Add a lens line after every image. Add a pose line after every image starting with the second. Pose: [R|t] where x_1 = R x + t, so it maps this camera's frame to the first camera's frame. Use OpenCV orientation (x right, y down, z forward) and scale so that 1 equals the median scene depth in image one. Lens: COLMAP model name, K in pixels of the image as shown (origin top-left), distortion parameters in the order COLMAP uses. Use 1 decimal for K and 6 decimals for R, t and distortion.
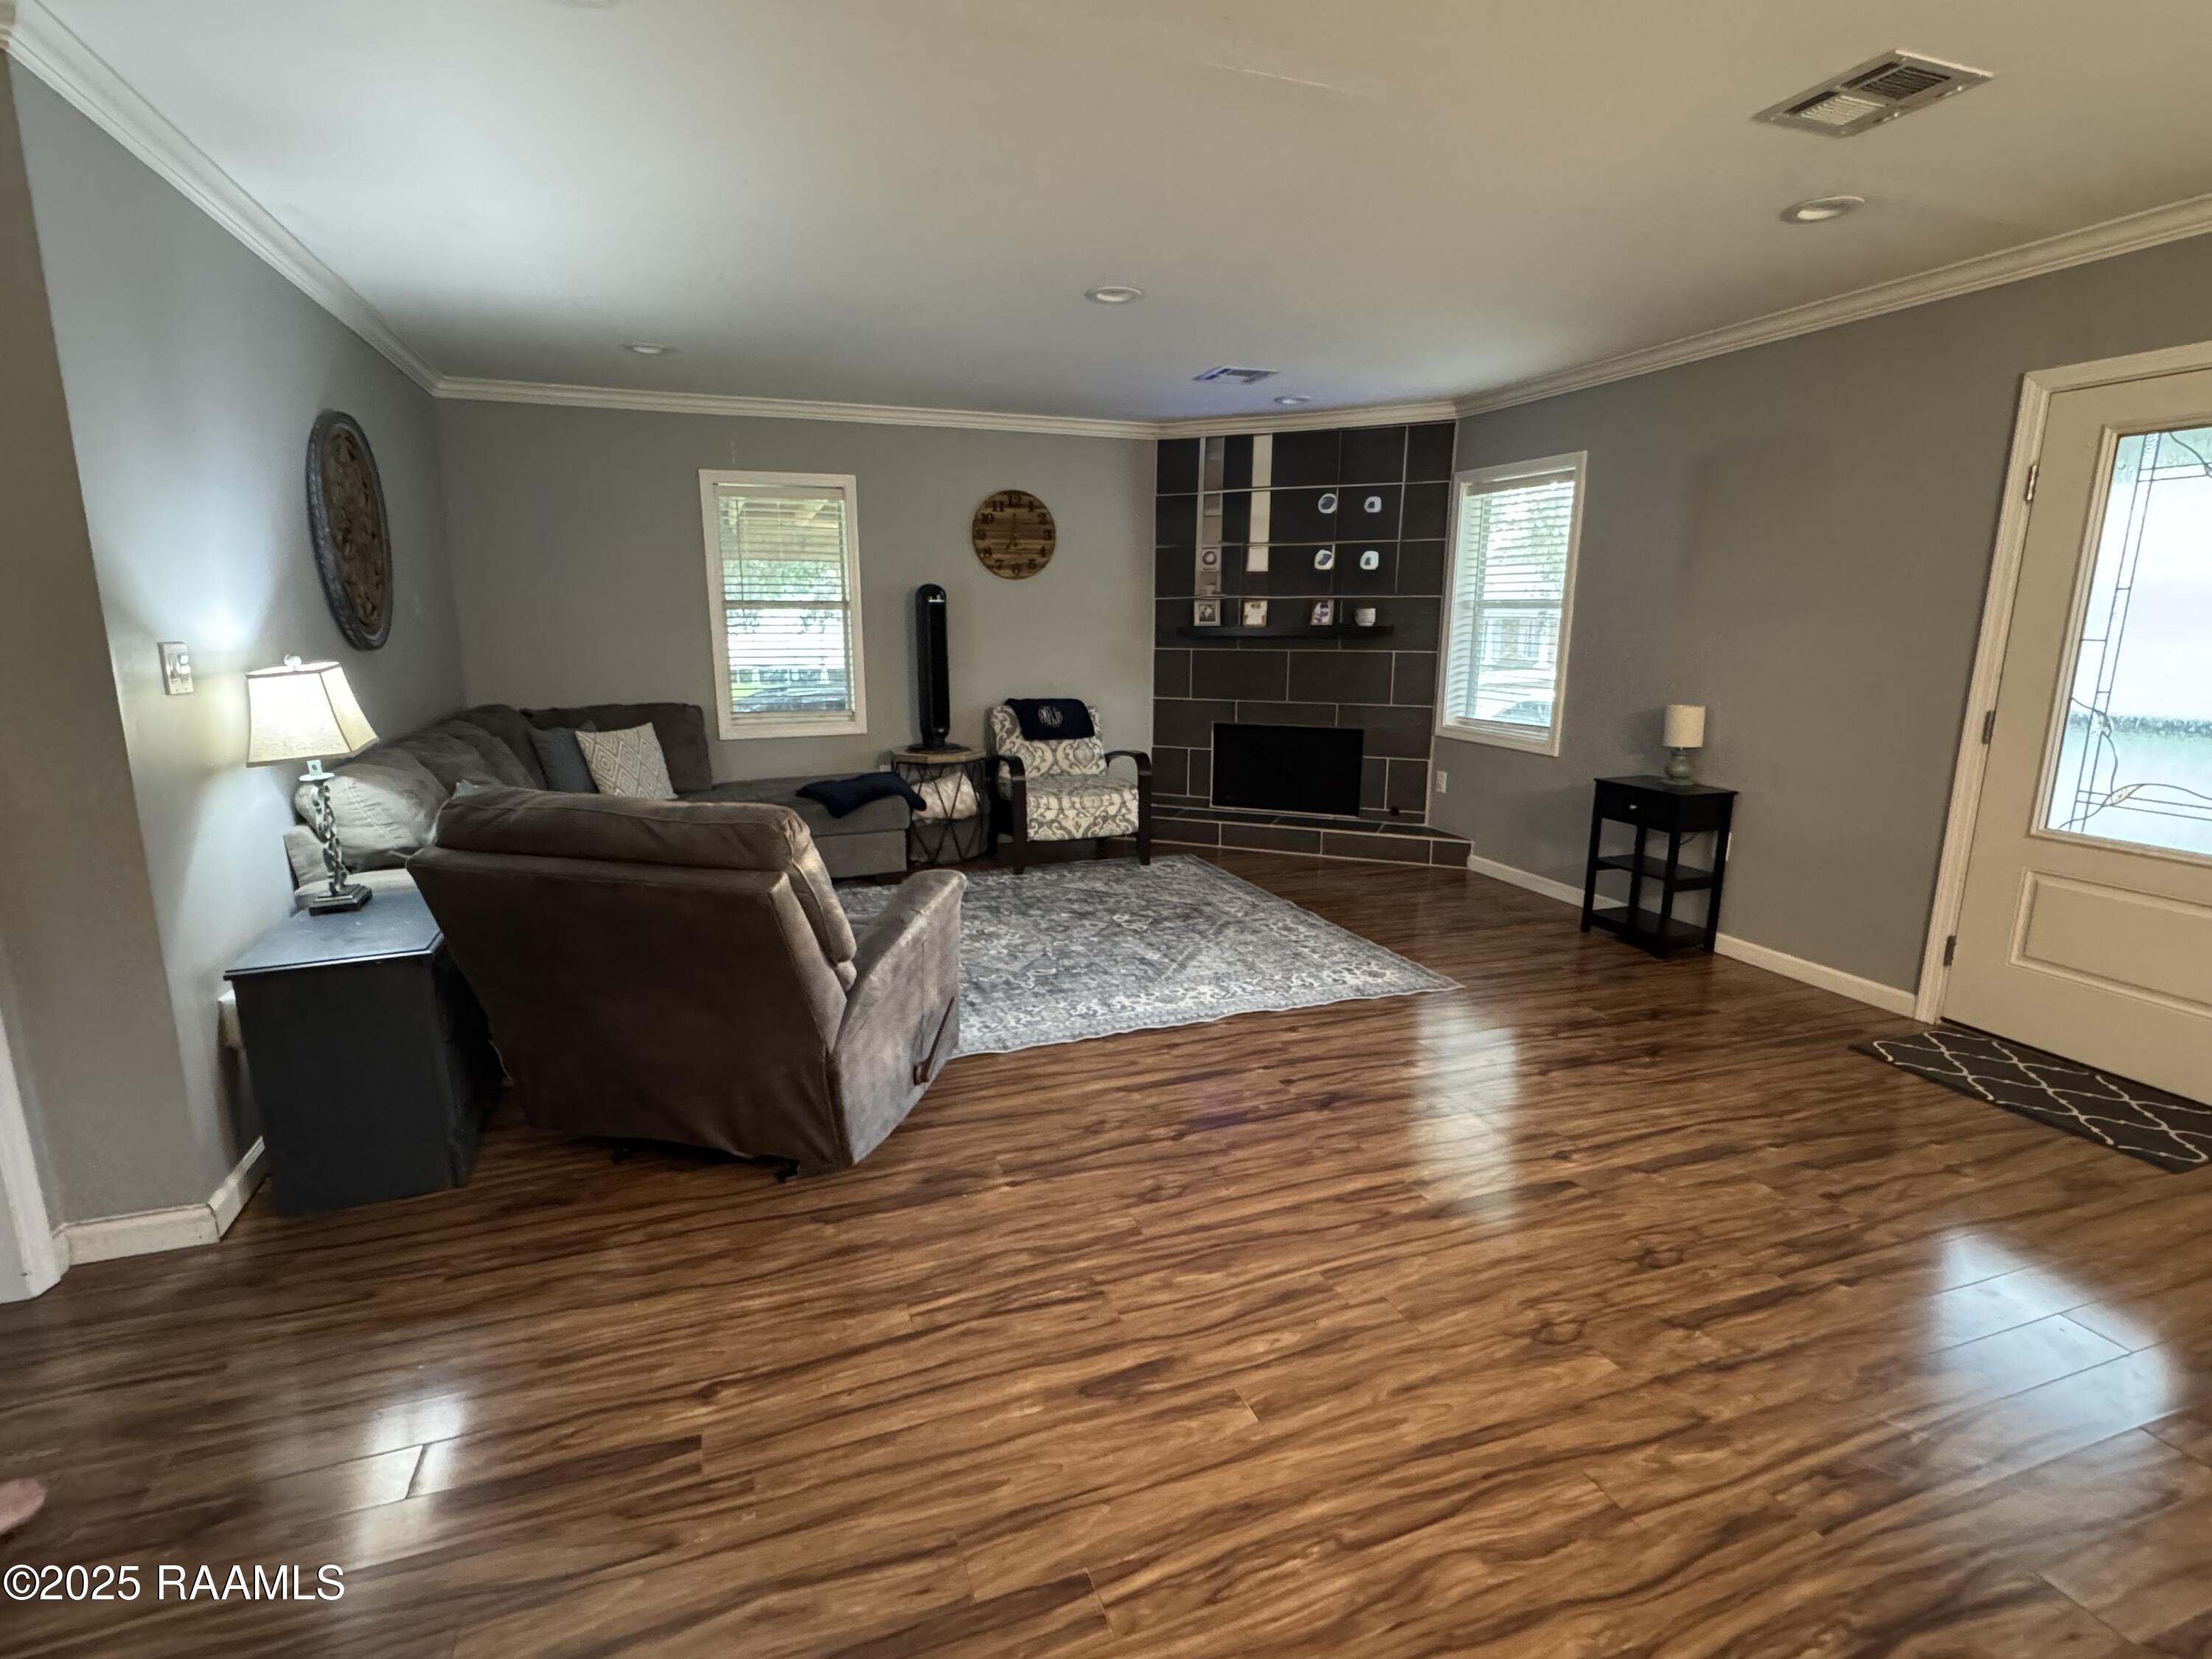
lens RADIAL K [[1063.9, 0, 1106.0], [0, 1063.9, 829.5], [0, 0, 1]] dist [0.000439, 0.000282]
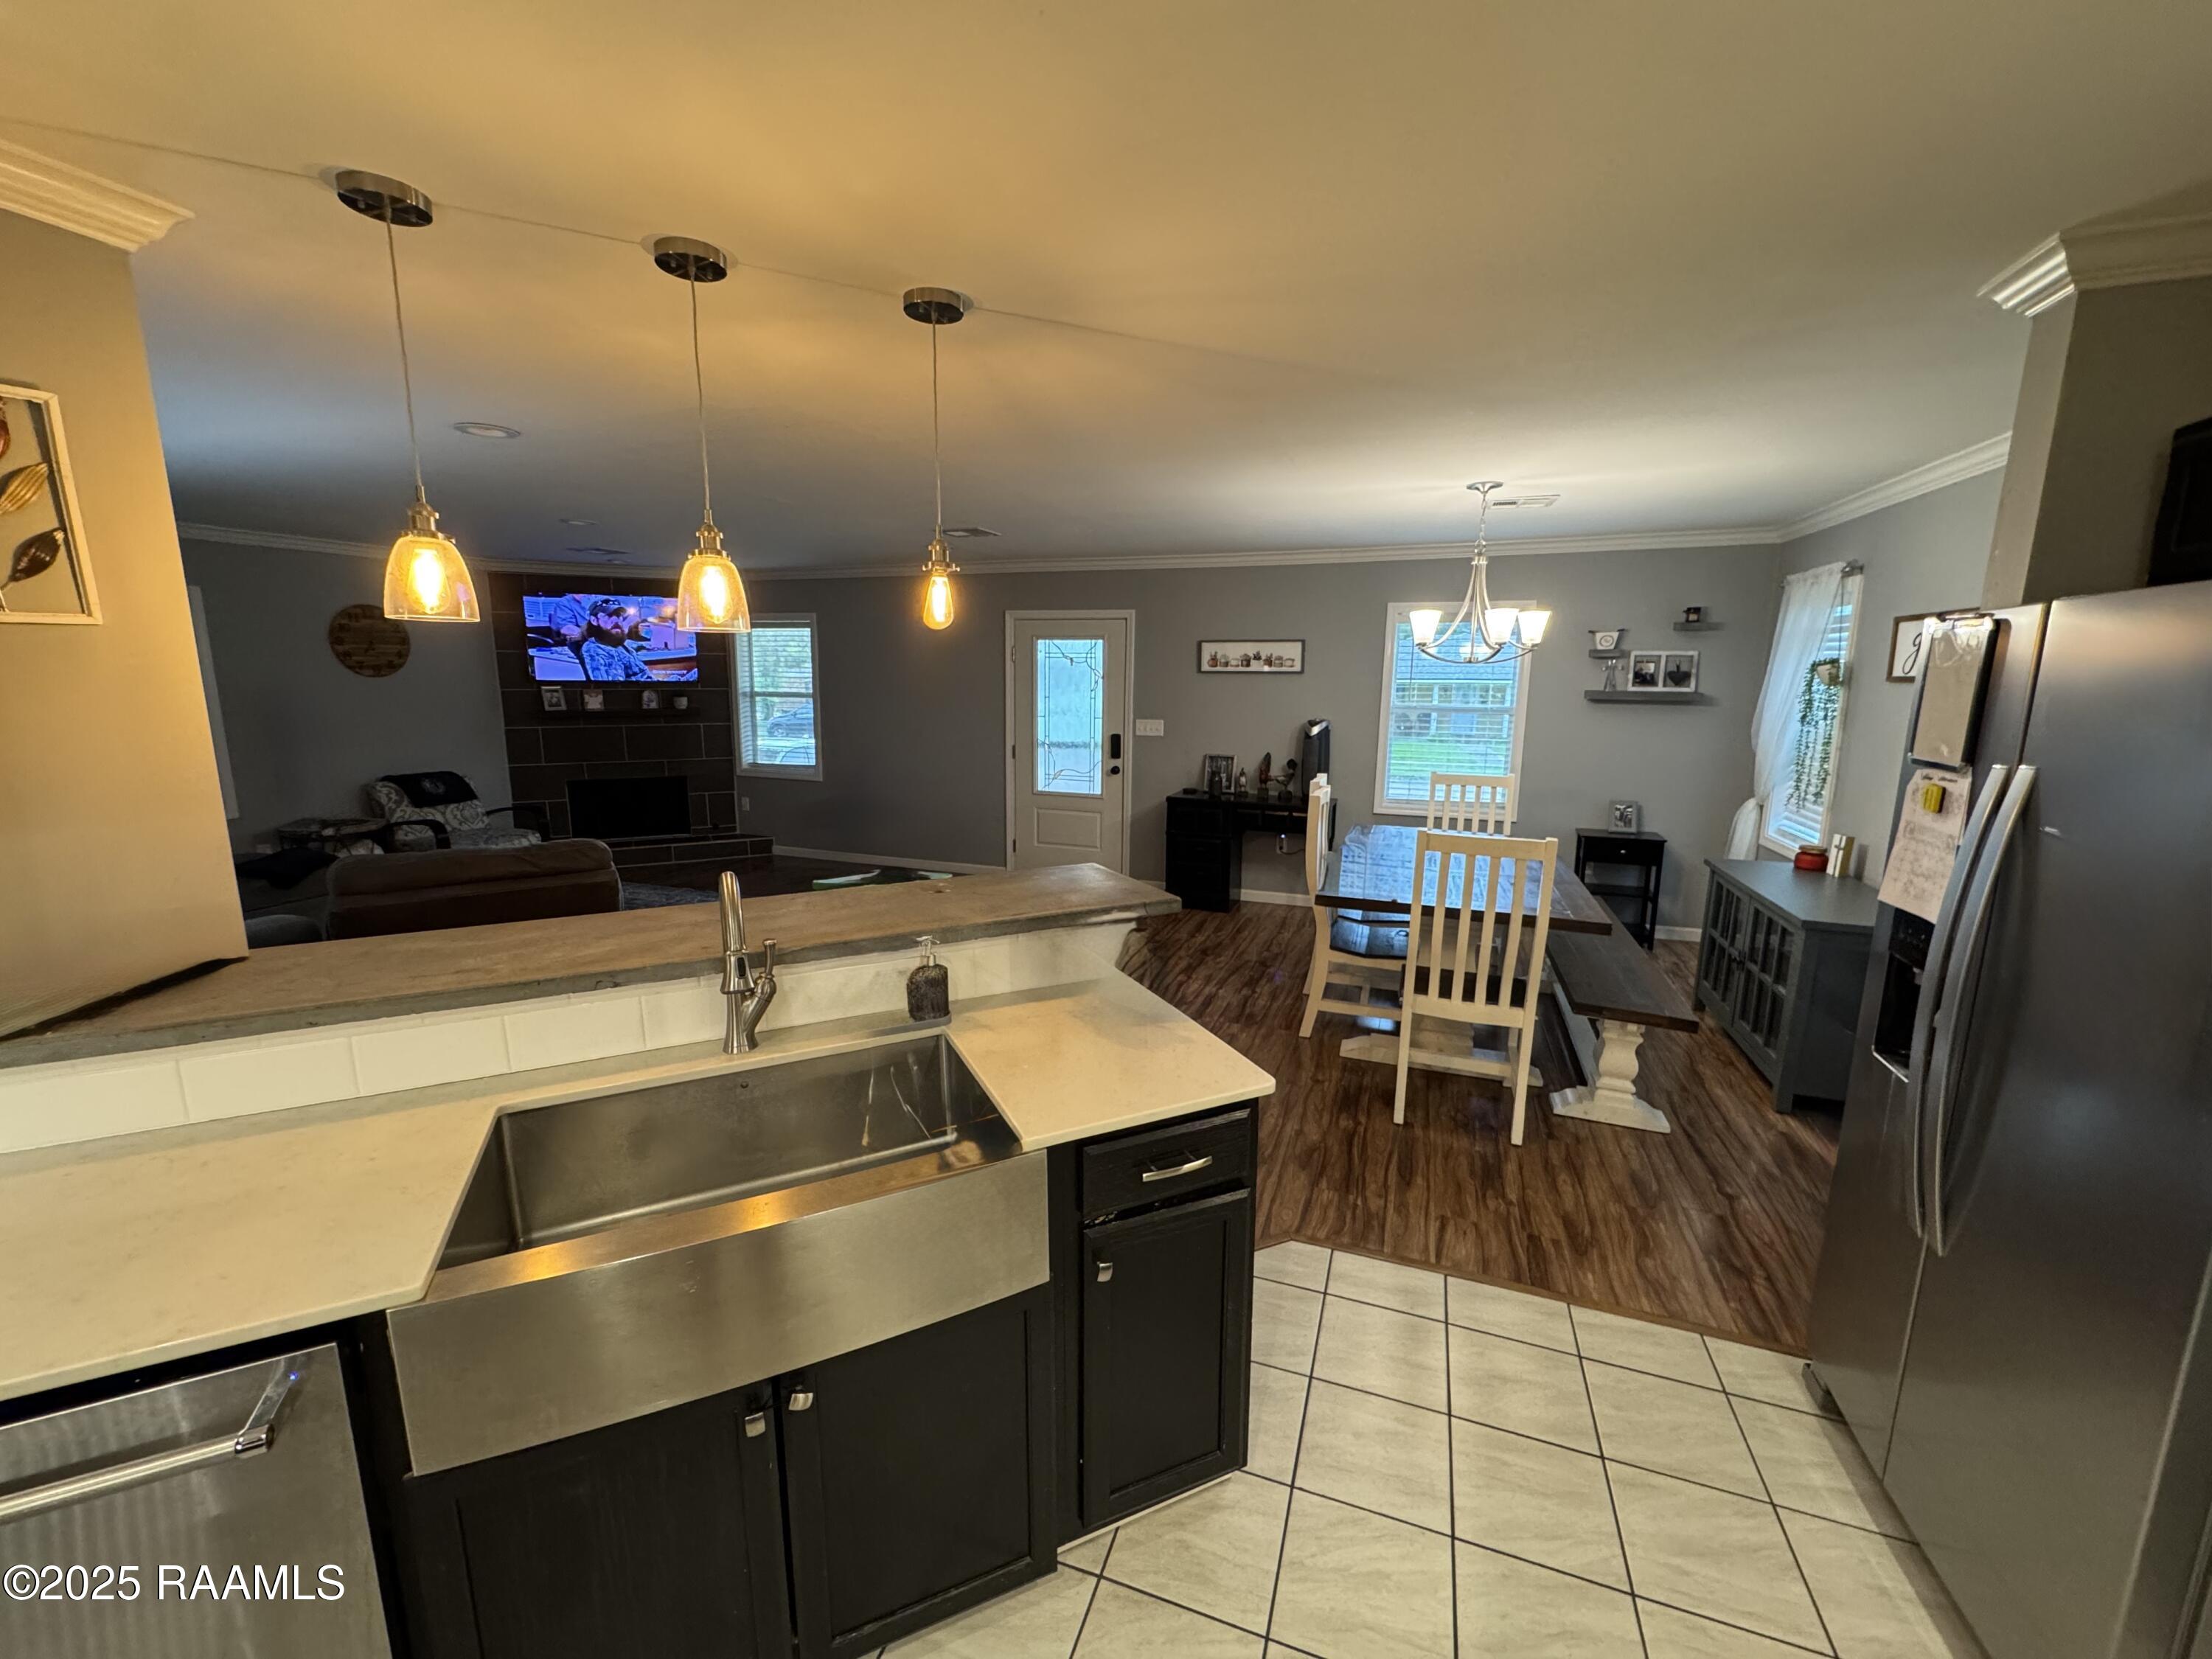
lens RADIAL K [[883.7, 0, 1102.8], [0, 883.7, 829.5], [0, 0, 1]] dist [-0.002519, 0.000139]
pose [[0.651429, -0.130969, 0.747320, -0.341746], [0.143928, 0.988435, 0.047765, 0.007323], [-0.744932, 0.076445, 0.662746, -0.285612]]
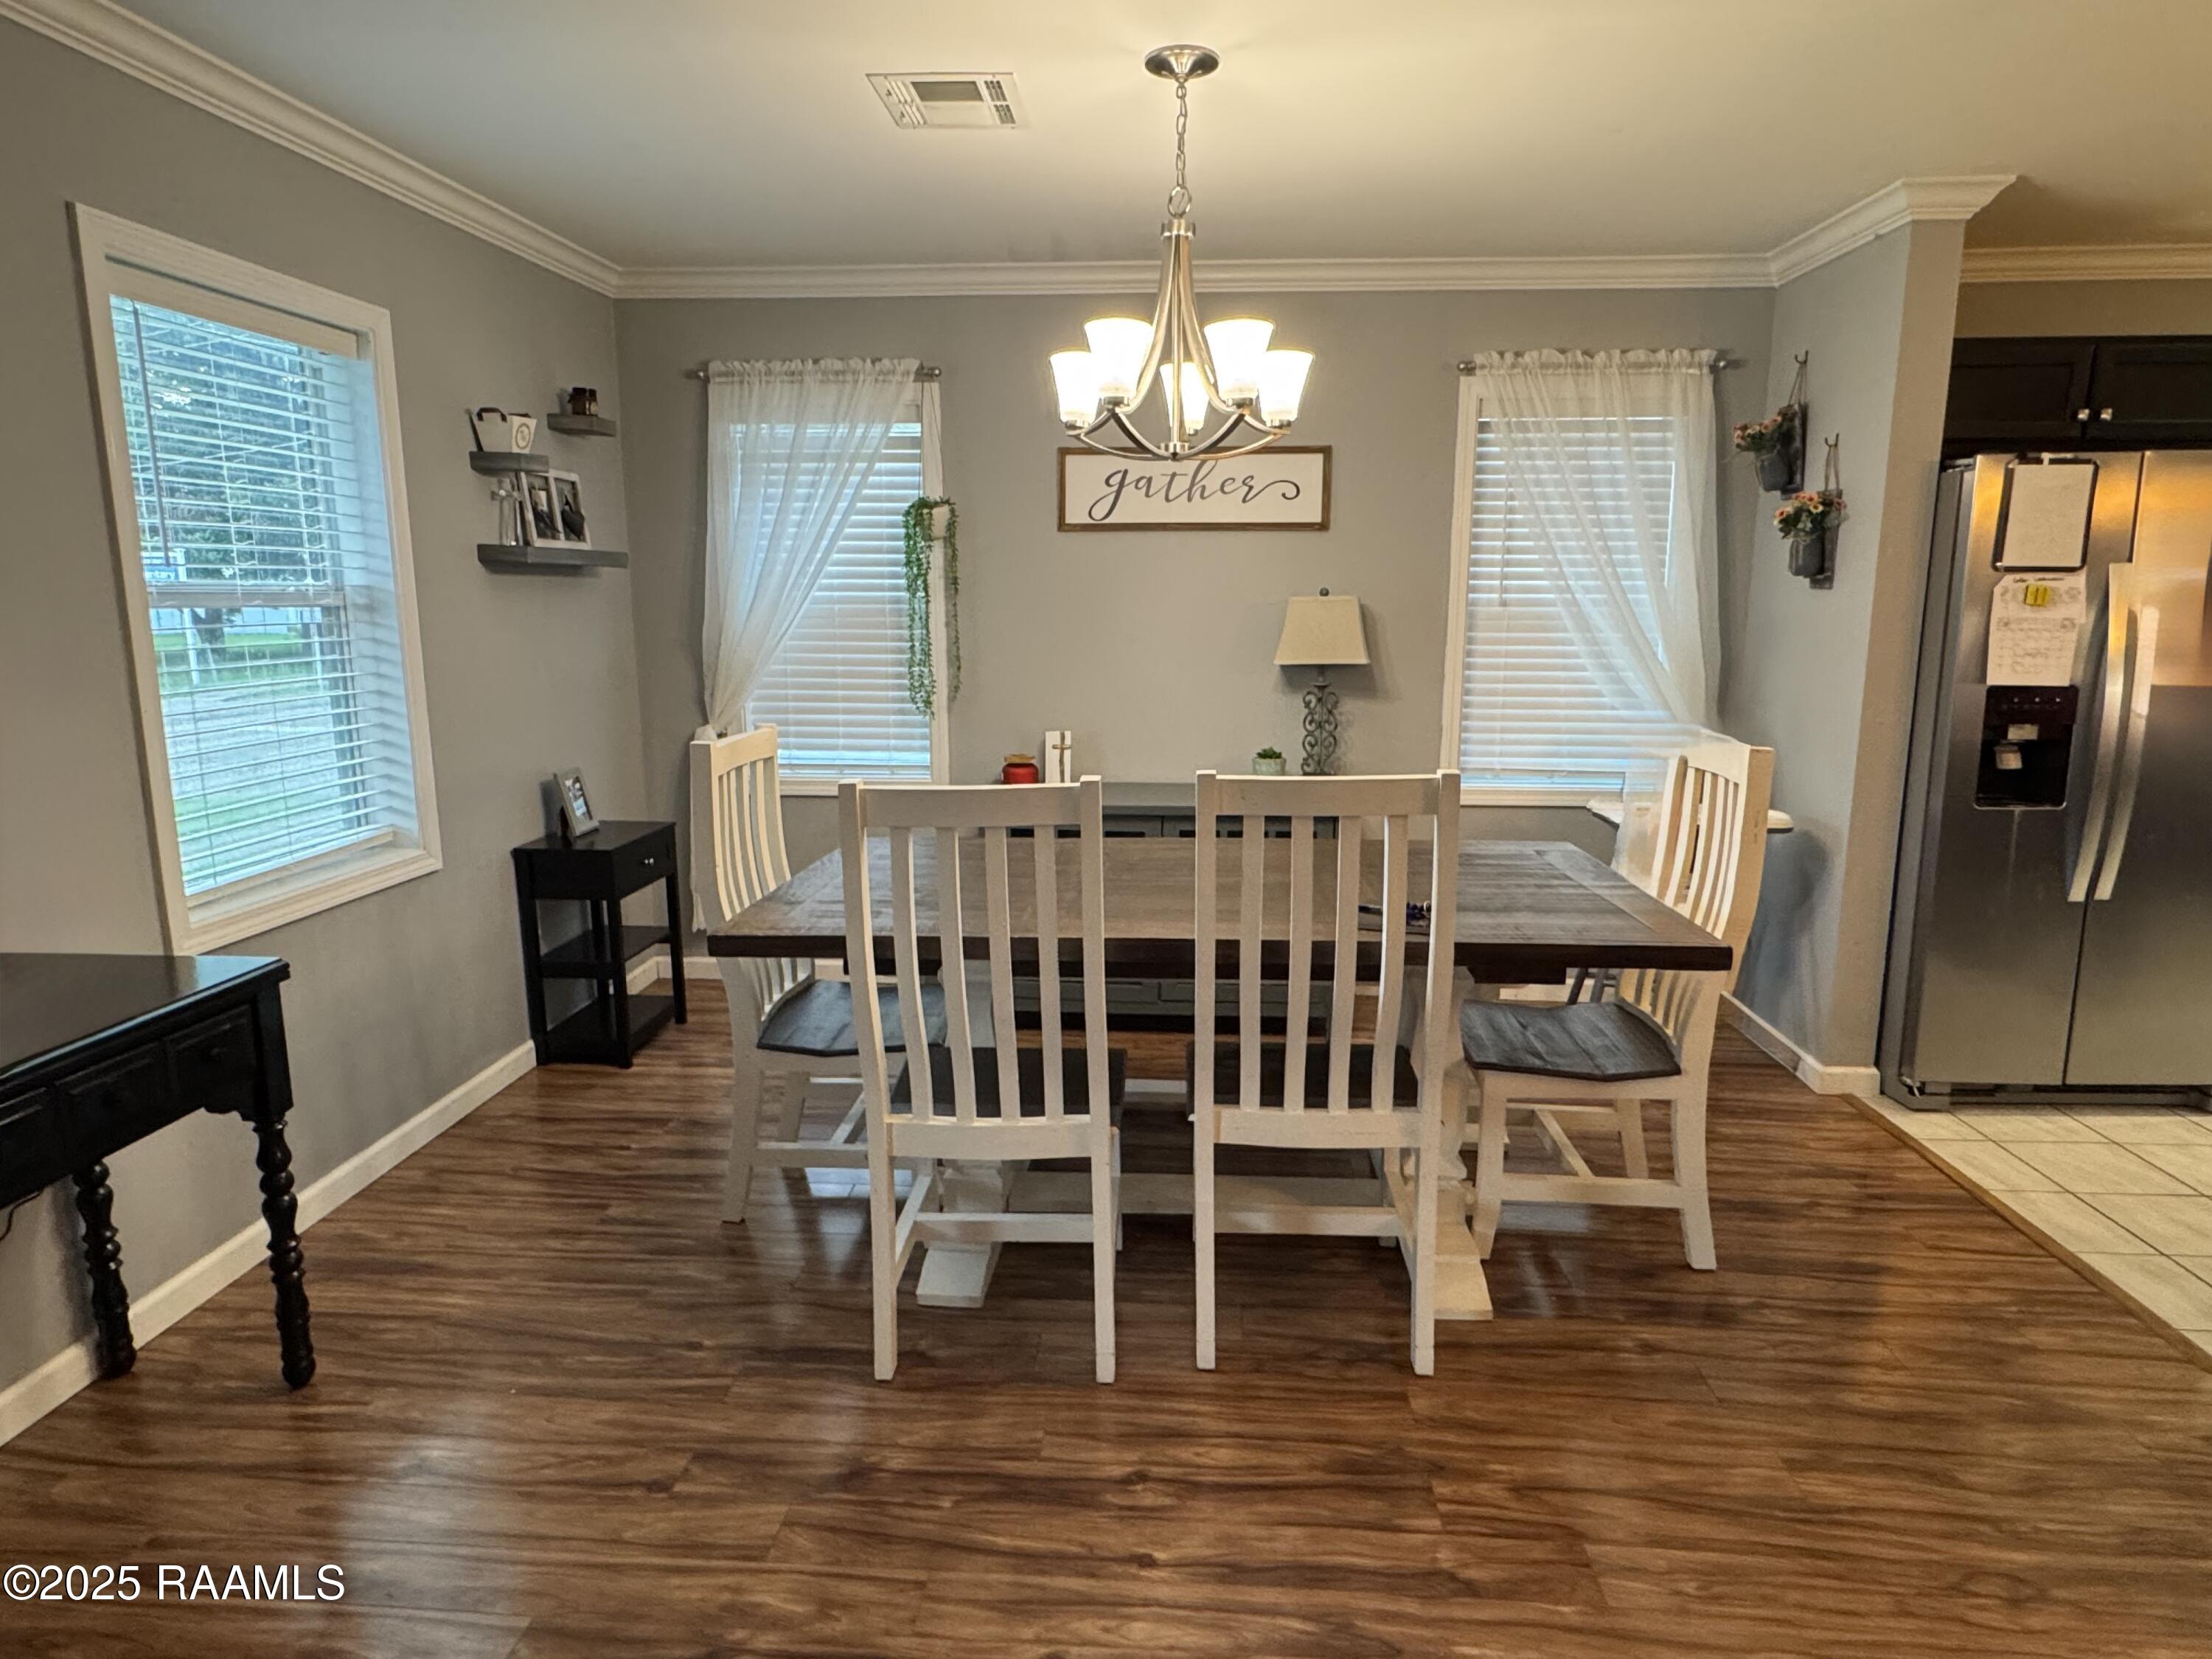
lens RADIAL K [[1281.8, 0, 1106.0], [0, 1281.8, 829.5], [0, 0, 1]] dist [0.002672, 0.000899]
pose [[-0.901698, -0.082246, 0.424472, 0.182439], [0.082529, 0.930951, 0.355696, -0.087551], [-0.424417, 0.355761, -0.832649, 0.382679]]
